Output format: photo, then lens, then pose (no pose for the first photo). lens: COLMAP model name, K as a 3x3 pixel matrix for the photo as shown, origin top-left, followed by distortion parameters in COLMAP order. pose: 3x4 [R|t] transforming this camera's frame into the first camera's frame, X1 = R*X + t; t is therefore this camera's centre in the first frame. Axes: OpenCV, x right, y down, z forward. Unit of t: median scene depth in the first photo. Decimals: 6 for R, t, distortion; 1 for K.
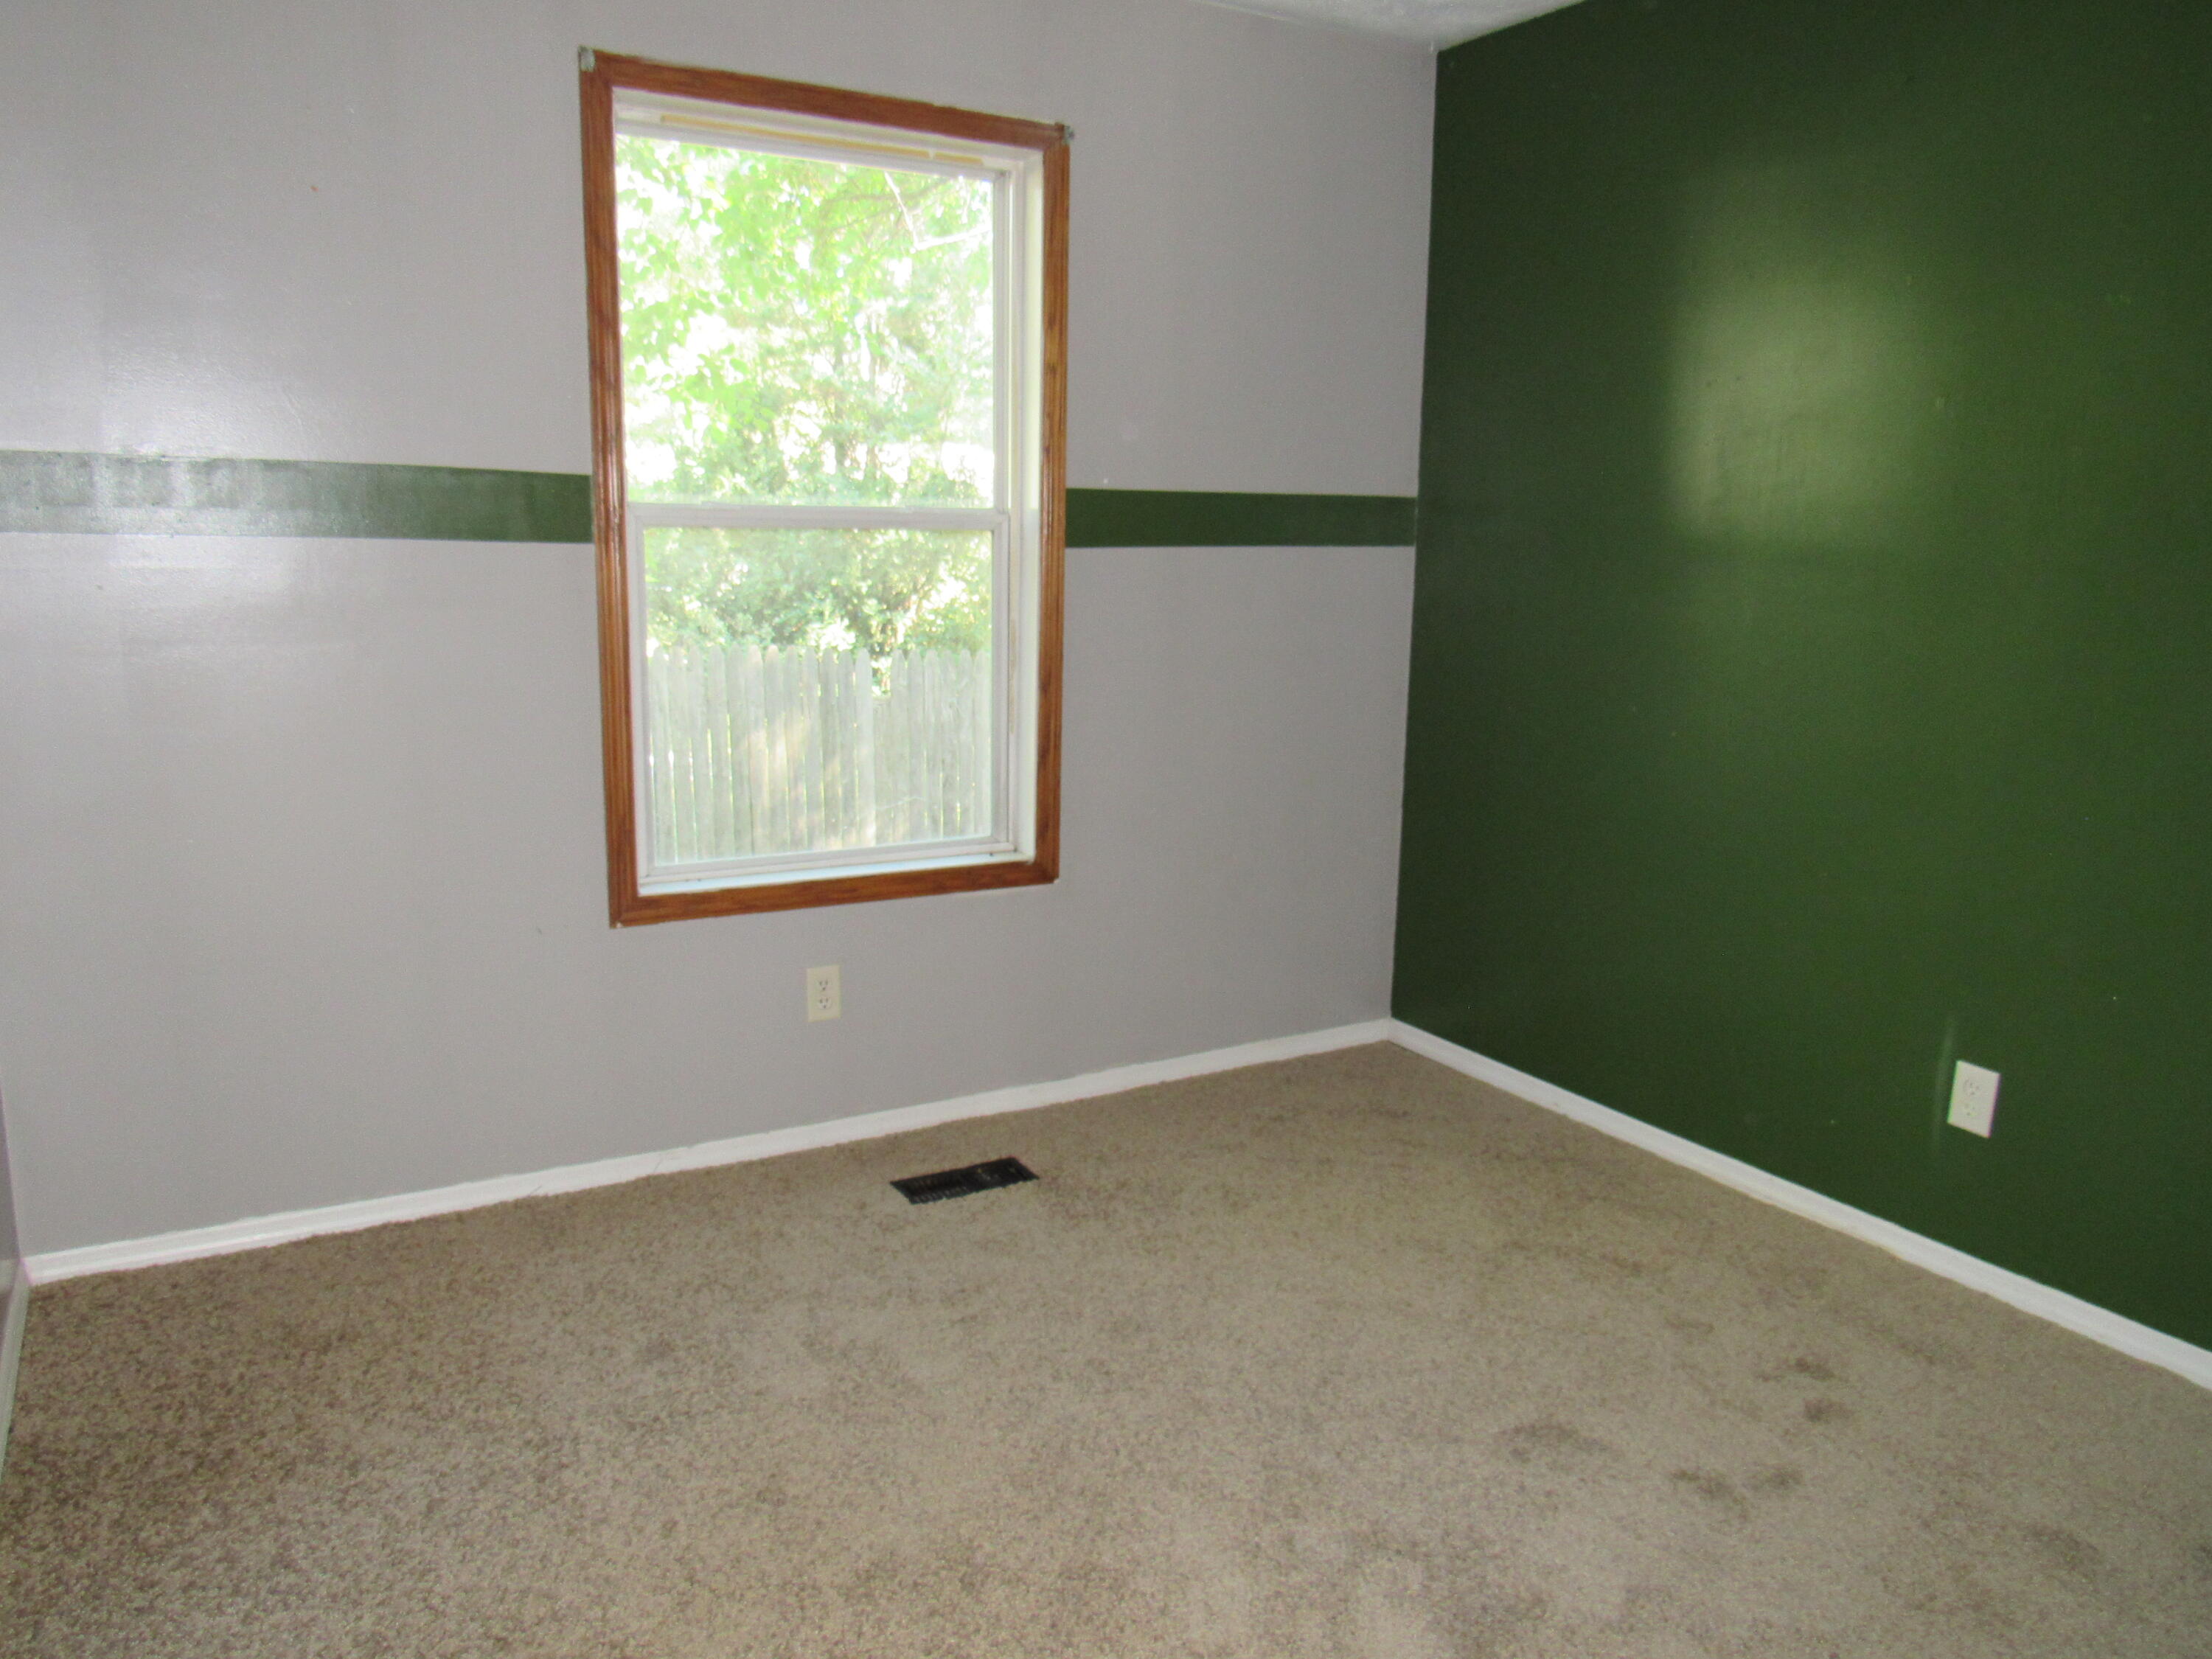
lens RADIAL K [[1586.1, 0, 1097.4], [0, 1586.1, 835.1], [0, 0, 1]] dist [-0.001986, -0.002271]
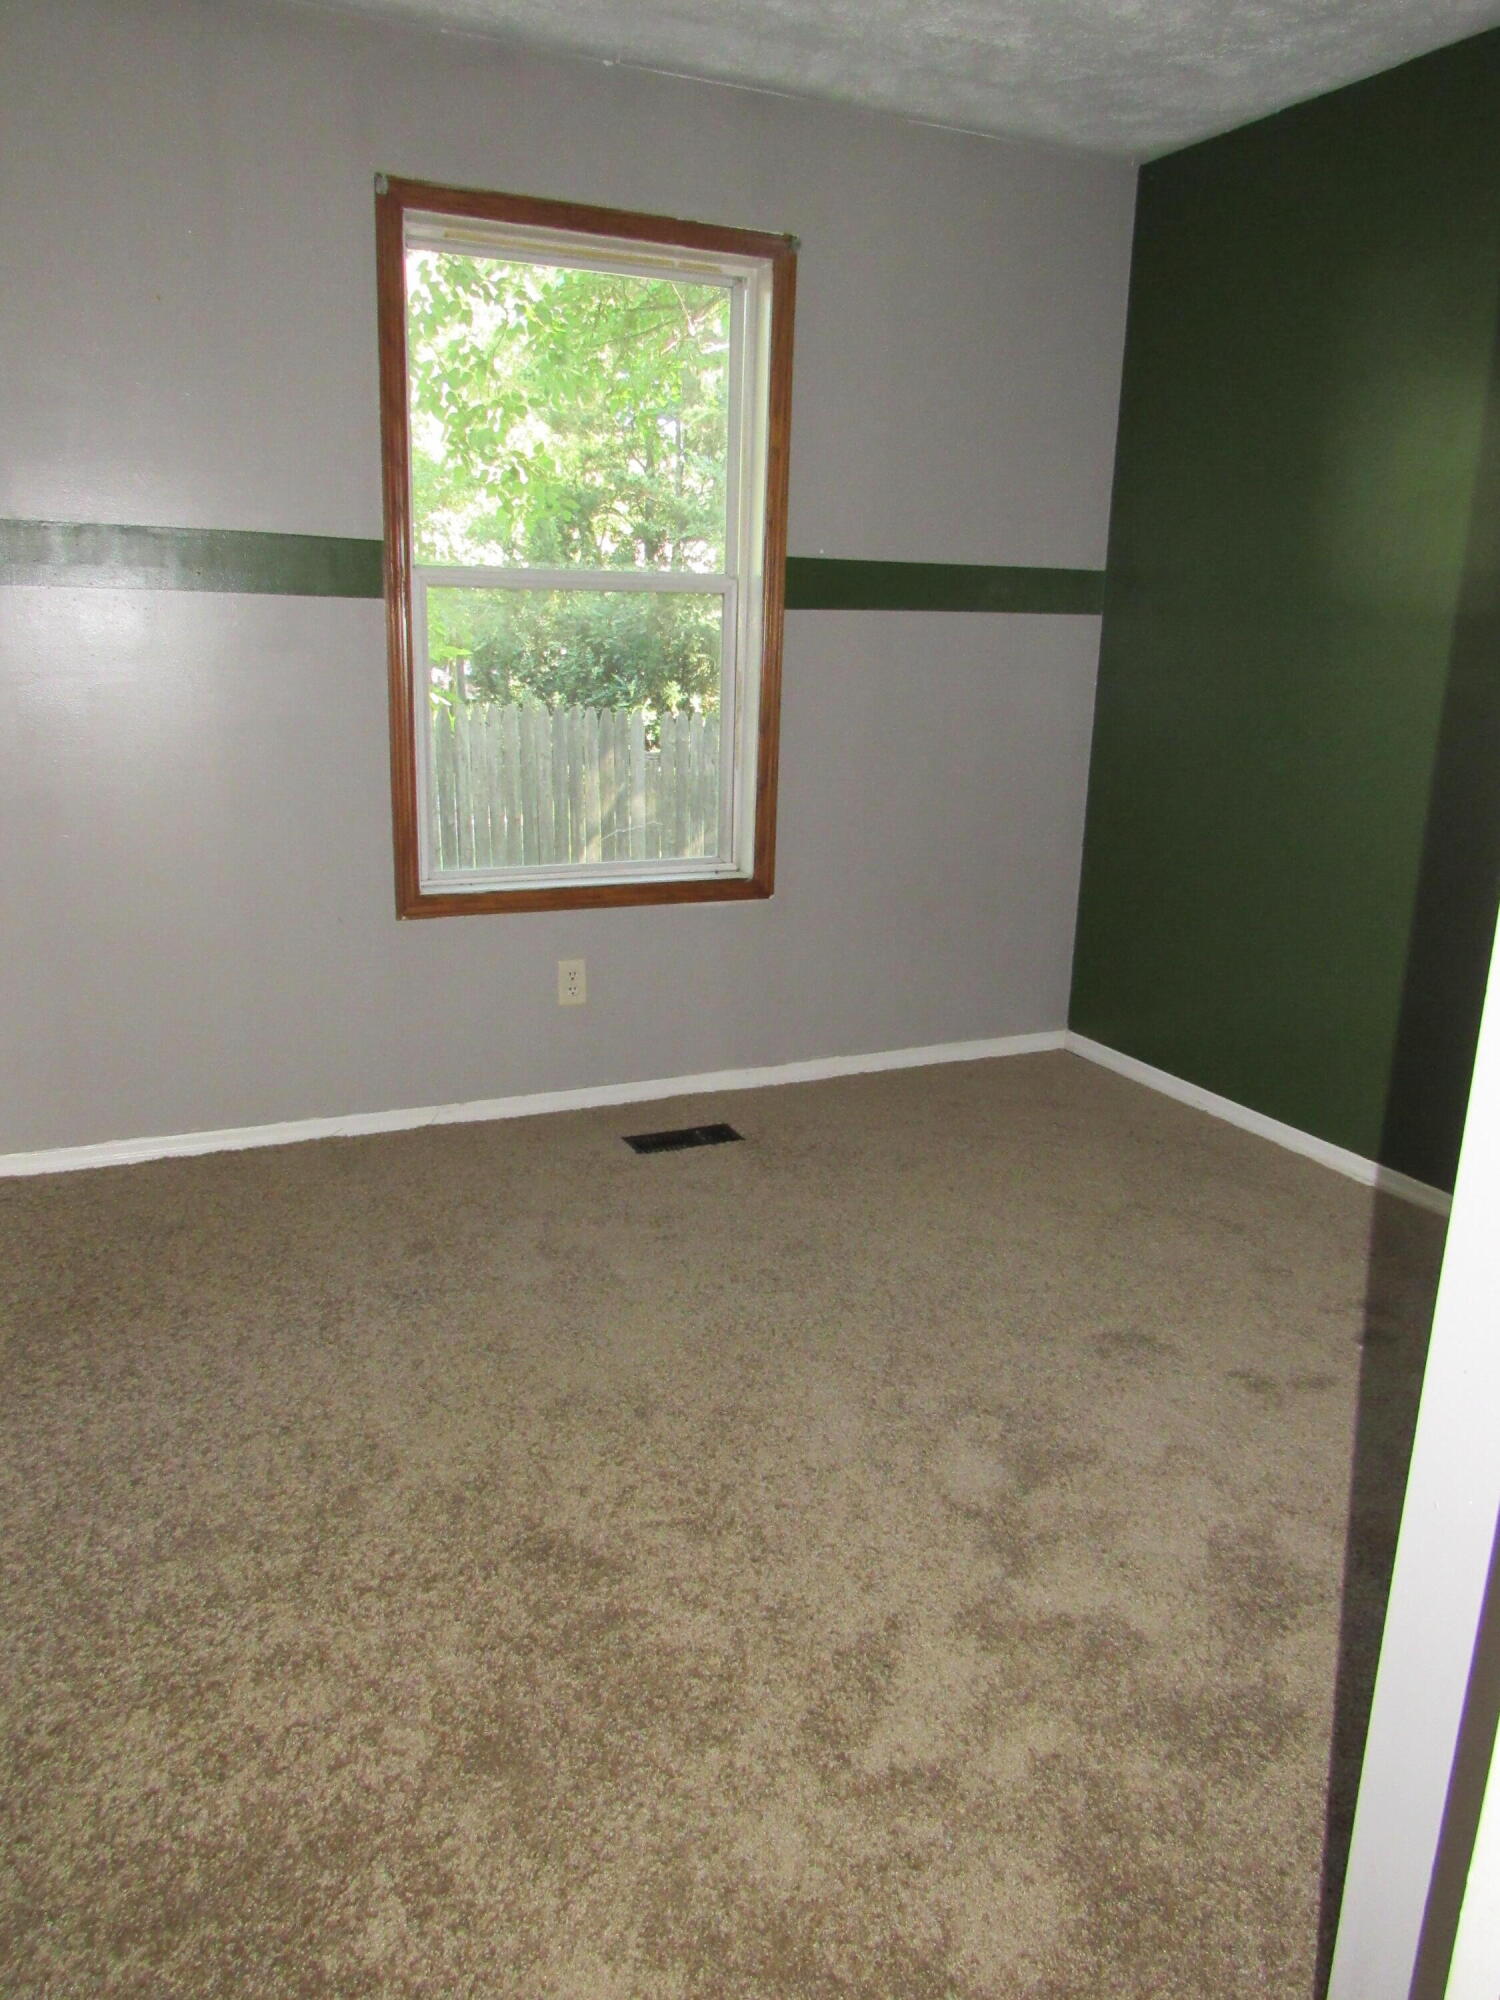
lens RADIAL K [[1419.9, 0, 750.0], [0, 1419.9, 1000.0], [0, 0, 1]] dist [-0.012540, -0.006961]
pose [[0.995987, 0.031064, -0.083933, 0.061258], [-0.025014, 0.997077, 0.072193, 0.037064], [0.085930, -0.069804, 0.993853, -0.070955]]
